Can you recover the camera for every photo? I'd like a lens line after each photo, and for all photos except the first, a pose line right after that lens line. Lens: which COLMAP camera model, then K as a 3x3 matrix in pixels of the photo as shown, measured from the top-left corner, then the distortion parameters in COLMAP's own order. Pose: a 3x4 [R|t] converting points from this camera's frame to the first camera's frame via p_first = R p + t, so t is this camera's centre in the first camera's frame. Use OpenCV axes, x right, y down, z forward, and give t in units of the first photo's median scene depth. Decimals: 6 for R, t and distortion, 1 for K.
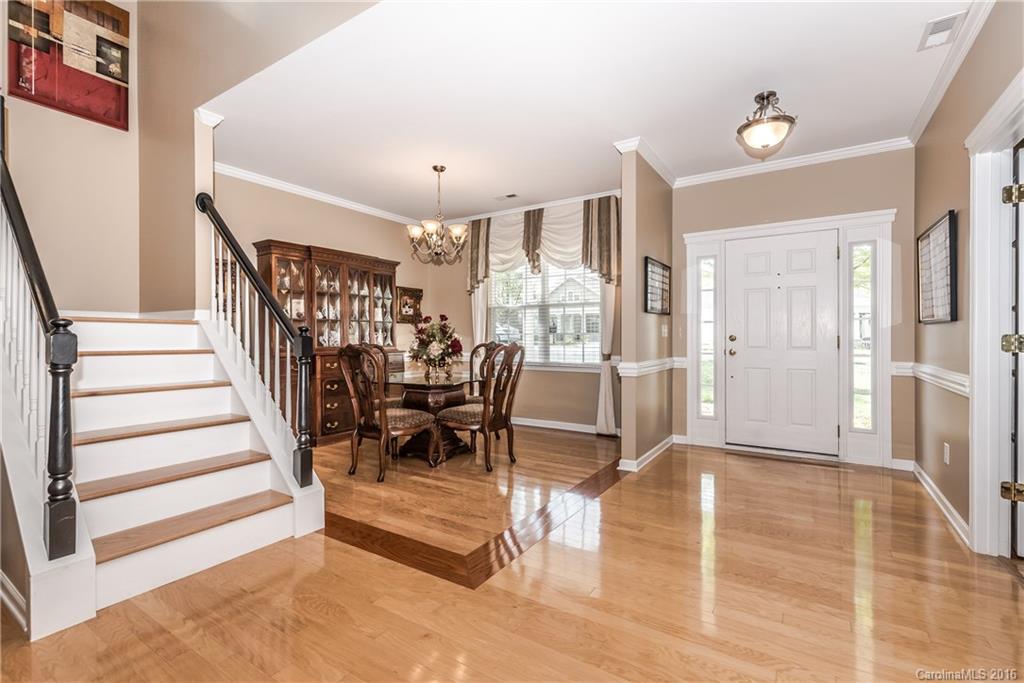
lens RADIAL K [[455.9, 0, 507.6], [0, 455.9, 337.9], [0, 0, 1]] dist [0.008869, -0.000776]
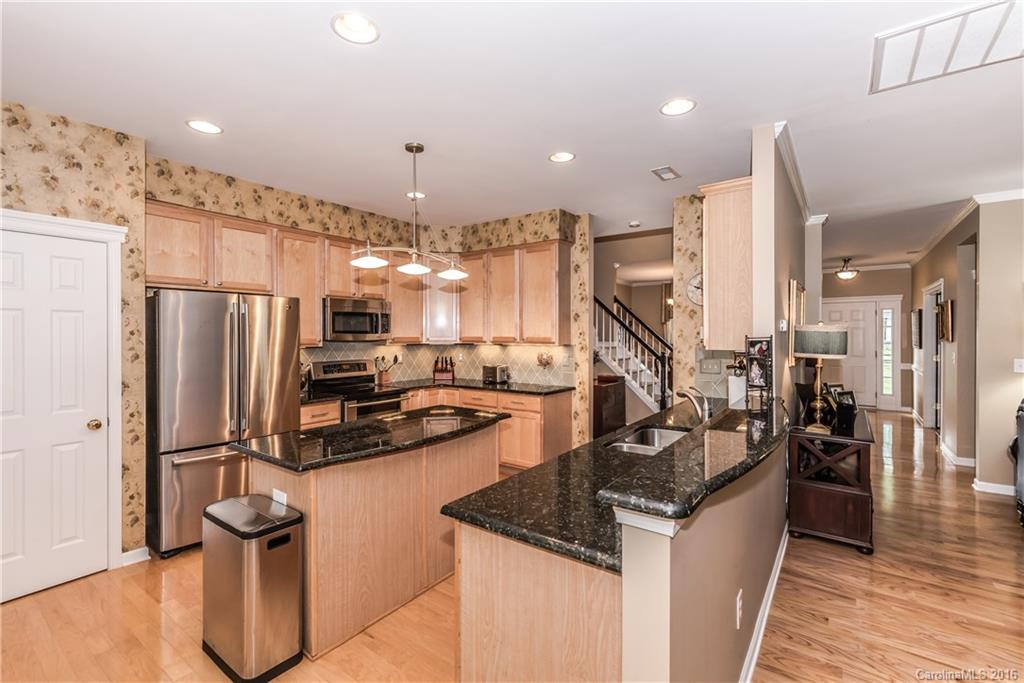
lens RADIAL K [[455.9, 0, 499.4], [0, 455.9, 337.6], [0, 0, 1]] dist [0.008869, -0.000776]
pose [[0.998130, 0.006962, -0.060723, -0.622841], [-0.007070, 0.999974, -0.001558, -0.035681], [0.060711, 0.001984, 0.998153, -0.856817]]
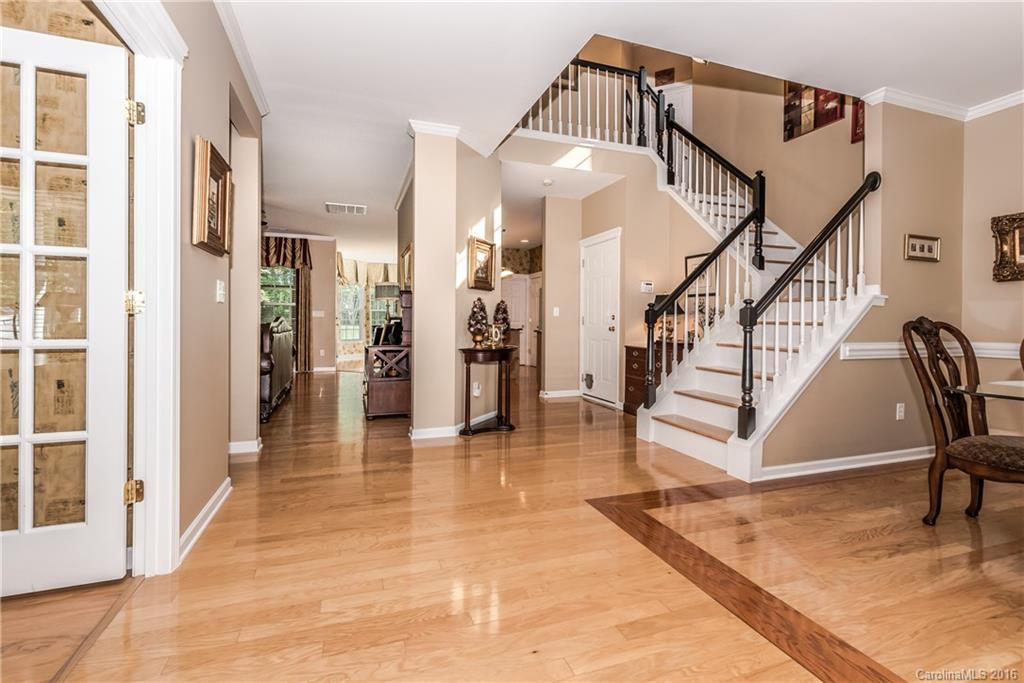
lens RADIAL K [[455.9, 0, 502.8], [0, 455.9, 319.9], [0, 0, 1]] dist [0.008869, -0.000776]
pose [[-0.609772, 0.003427, -0.792570, 0.901567], [-0.002795, 0.999975, 0.006474, 0.027809], [0.792572, 0.006163, -0.609747, 1.328414]]
